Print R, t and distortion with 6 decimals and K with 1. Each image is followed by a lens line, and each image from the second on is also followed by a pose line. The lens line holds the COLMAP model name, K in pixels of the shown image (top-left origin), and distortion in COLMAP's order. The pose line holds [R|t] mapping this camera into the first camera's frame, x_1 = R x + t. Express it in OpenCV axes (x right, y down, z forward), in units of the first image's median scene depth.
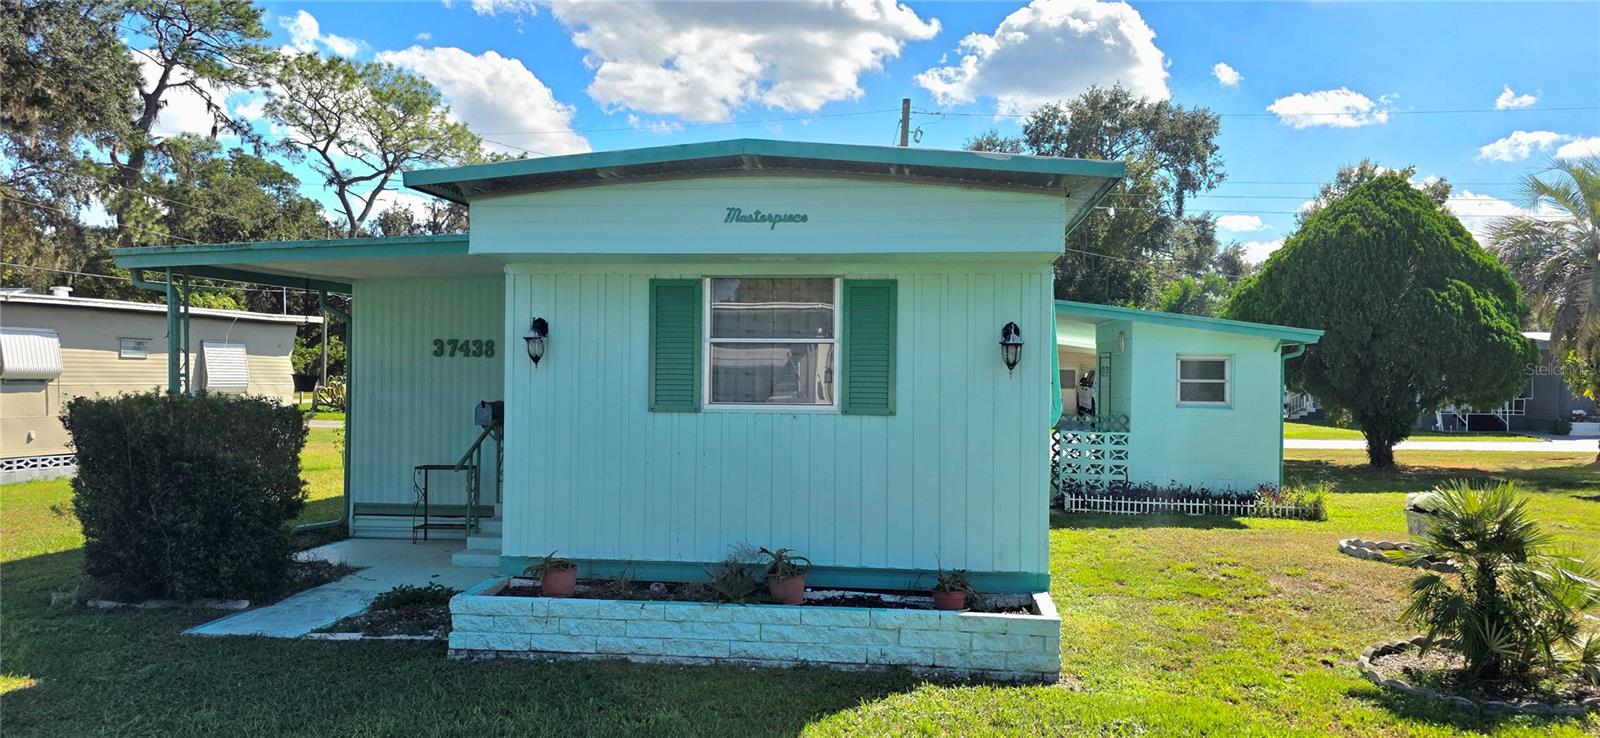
lens RADIAL K [[1062.6, 0, 802.9], [0, 1062.6, 374.6], [0, 0, 1]] dist [0.046754, -0.001913]
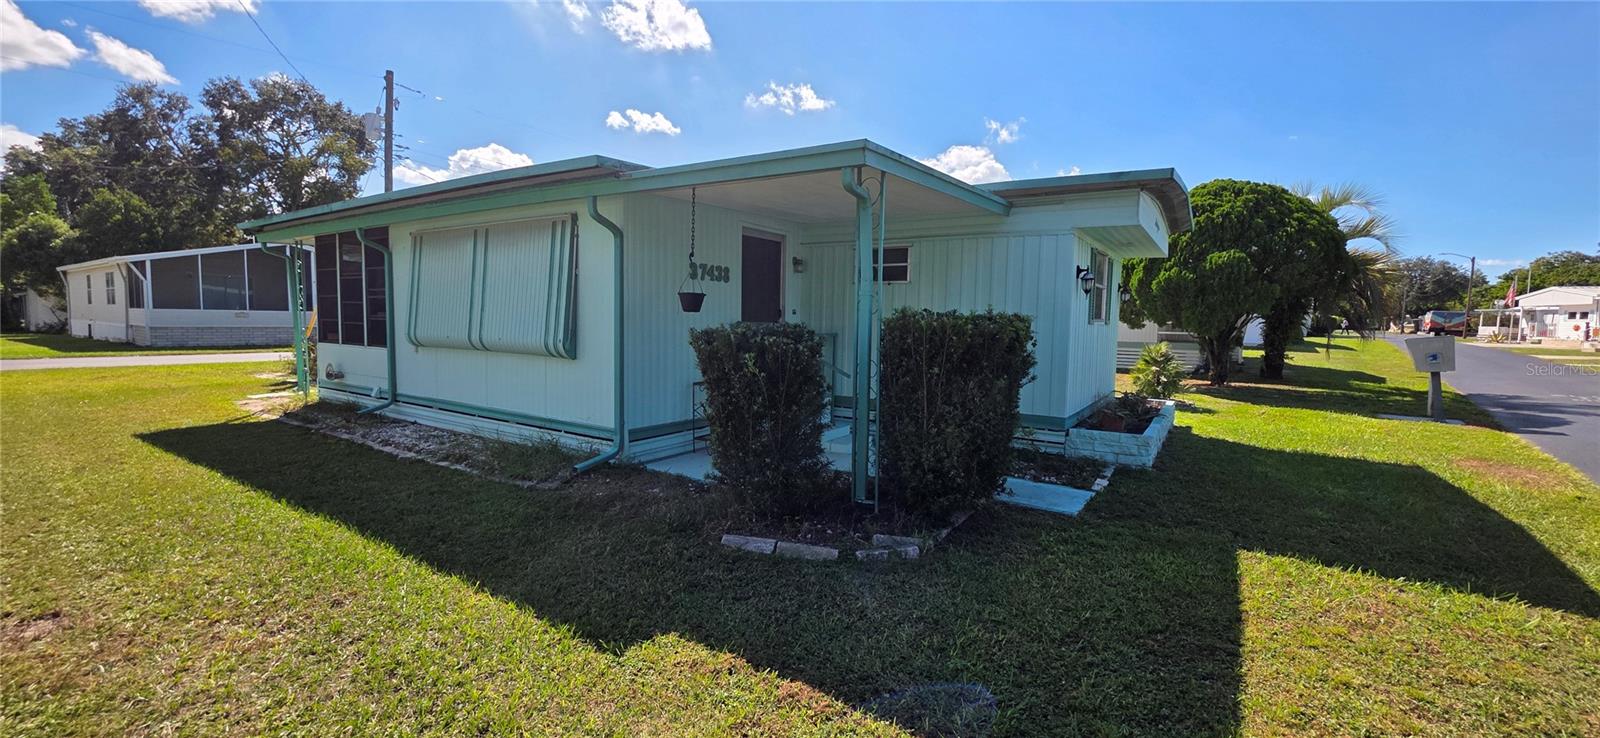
lens RADIAL K [[636.1, 0, 800.6], [0, 636.1, 362.6], [0, 0, 1]] dist [0.002314, 0.000610]
pose [[0.463562, -0.064869, 0.883687, -1.306640], [-0.011502, 0.996792, 0.079206, 0.021662], [-0.885990, -0.046881, 0.461328, 0.943376]]
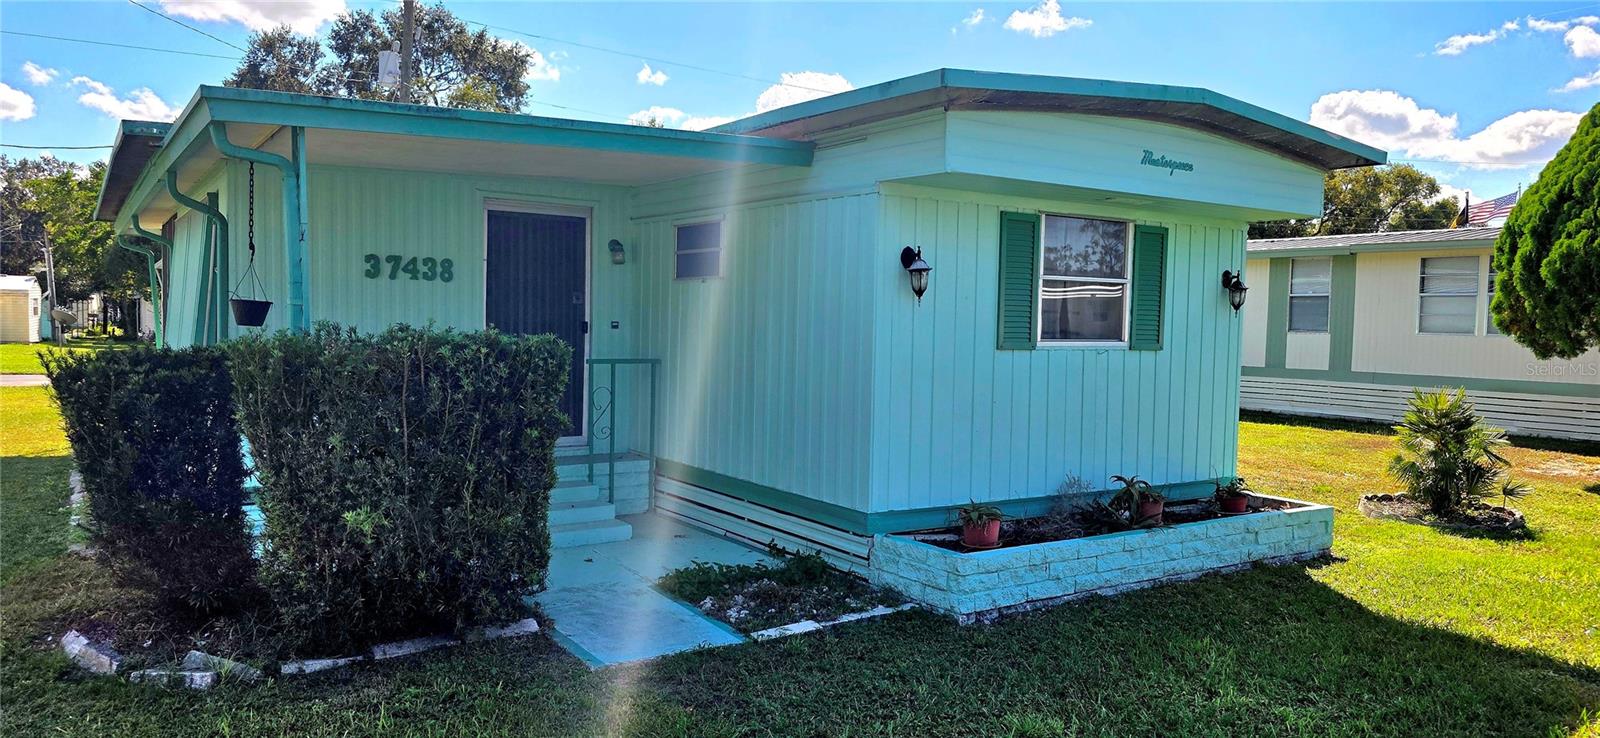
lens RADIAL K [[1062.6, 0, 802.9], [0, 1062.6, 374.6], [0, 0, 1]] dist [0.046754, -0.001913]
pose [[0.761140, -0.027298, 0.648013, -0.913033], [-0.012866, 0.998282, 0.057165, 0.005112], [-0.648460, -0.051848, 0.759481, 0.379528]]
